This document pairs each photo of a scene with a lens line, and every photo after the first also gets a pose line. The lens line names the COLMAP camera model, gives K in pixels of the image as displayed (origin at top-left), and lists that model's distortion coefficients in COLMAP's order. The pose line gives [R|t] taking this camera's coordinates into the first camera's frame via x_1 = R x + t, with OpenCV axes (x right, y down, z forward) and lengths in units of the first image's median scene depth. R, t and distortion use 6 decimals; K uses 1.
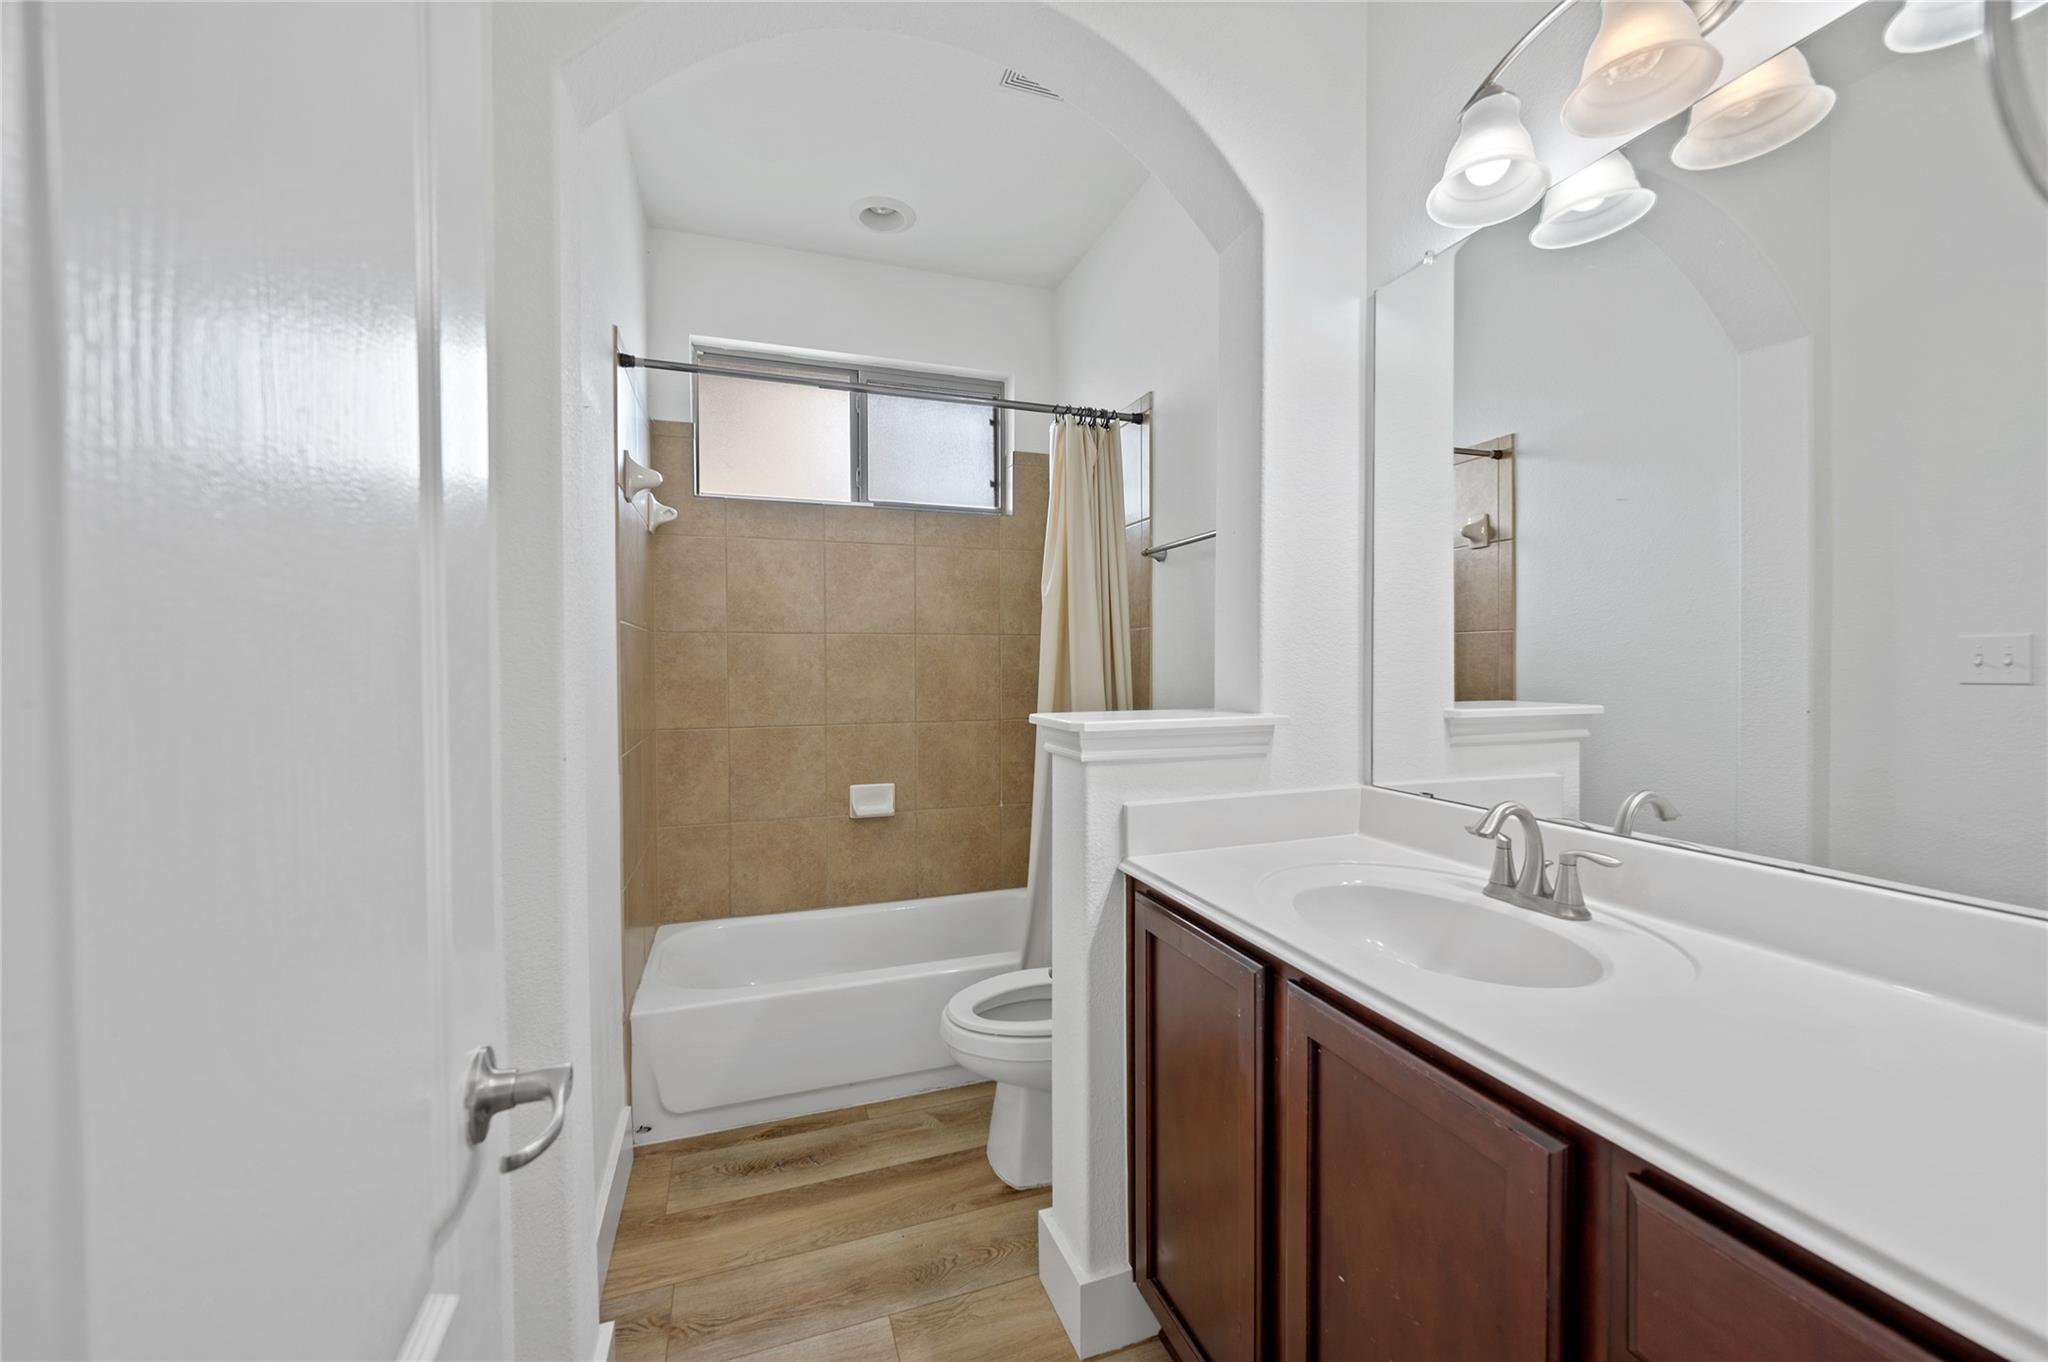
lens RADIAL K [[805.6, 0, 1016.0], [0, 805.6, 677.2], [0, 0, 1]] dist [-0.001650, 0.000655]
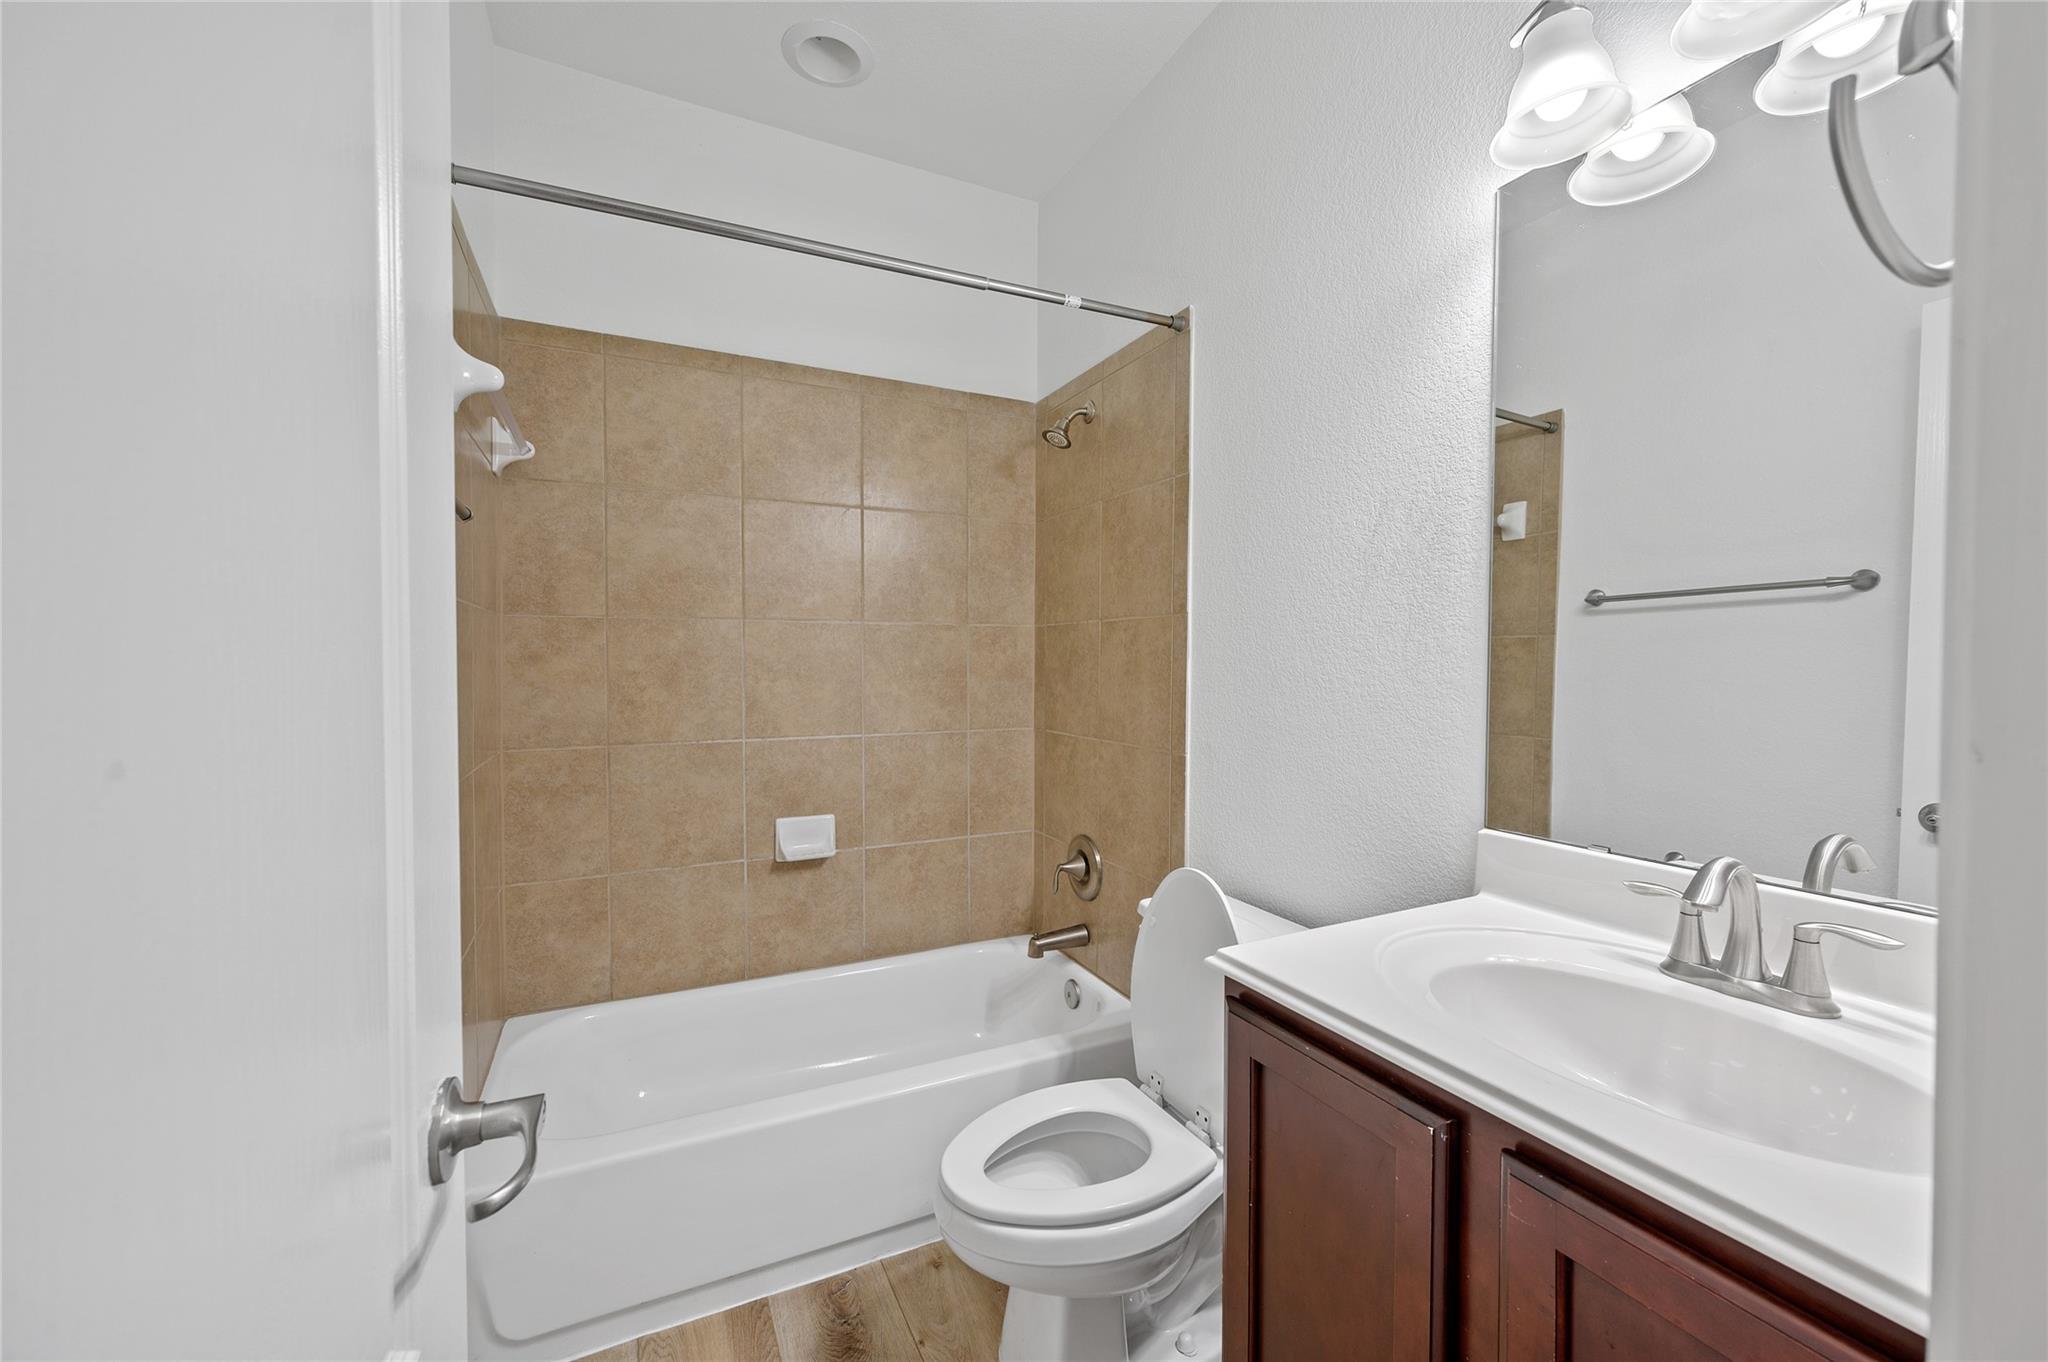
lens RADIAL K [[805.6, 0, 1036.4], [0, 805.6, 670.2], [0, 0, 1]] dist [-0.001650, 0.000655]
pose [[0.990220, 0.008823, 0.139237, -0.097031], [-0.007701, 0.999933, -0.008599, -0.005545], [-0.139303, 0.007442, 0.990222, 0.284200]]
